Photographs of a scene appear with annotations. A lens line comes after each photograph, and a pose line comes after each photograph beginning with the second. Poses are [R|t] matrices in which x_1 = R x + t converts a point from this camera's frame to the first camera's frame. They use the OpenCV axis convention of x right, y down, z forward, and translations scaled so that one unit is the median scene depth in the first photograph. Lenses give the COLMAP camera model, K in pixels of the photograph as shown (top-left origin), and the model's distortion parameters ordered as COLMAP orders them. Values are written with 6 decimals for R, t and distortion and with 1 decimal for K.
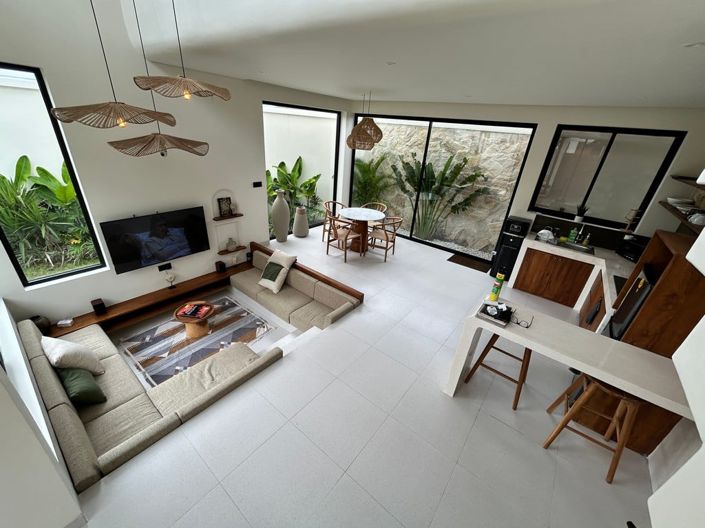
lens RADIAL K [[283.4, 0, 353.0], [0, 283.4, 265.5], [0, 0, 1]] dist [-0.000940, 0.000354]
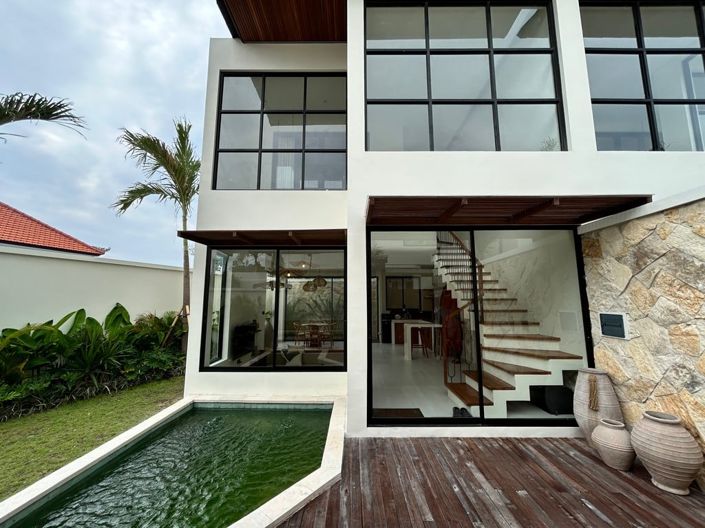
lens RADIAL K [[286.0, 0, 352.1], [0, 286.0, 265.2], [0, 0, 1]] dist [-0.000809, 0.000174]
pose [[0.790160, 0.000431, 0.612901, -0.943947], [0.325285, 0.847246, -0.419957, 0.352831], [-0.519459, 0.531201, 0.669319, -0.548905]]
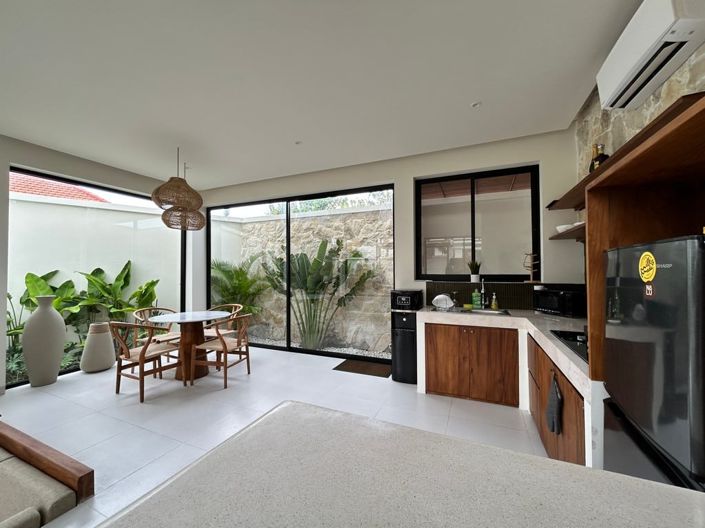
lens RADIAL K [[283.4, 0, 353.0], [0, 283.4, 265.5], [0, 0, 1]] dist [-0.000940, 0.000354]
pose [[0.965247, -0.077700, 0.249523, 0.252992], [0.180645, 0.888331, -0.422178, 0.059776], [-0.188856, 0.452581, 0.871495, 0.330178]]
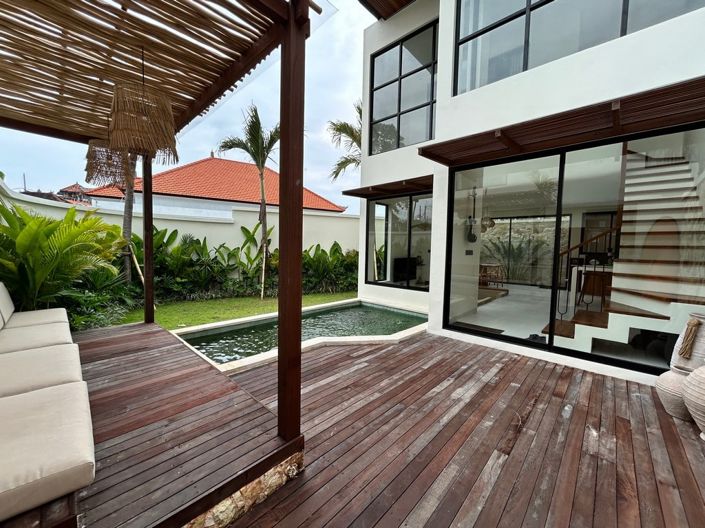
lens RADIAL K [[283.4, 0, 353.0], [0, 283.4, 265.5], [0, 0, 1]] dist [-0.000940, 0.000354]
pose [[0.995159, -0.050317, -0.084422, -0.698947], [0.013848, 0.922217, -0.386425, 0.555289], [0.097299, 0.383386, 0.918449, -0.815925]]
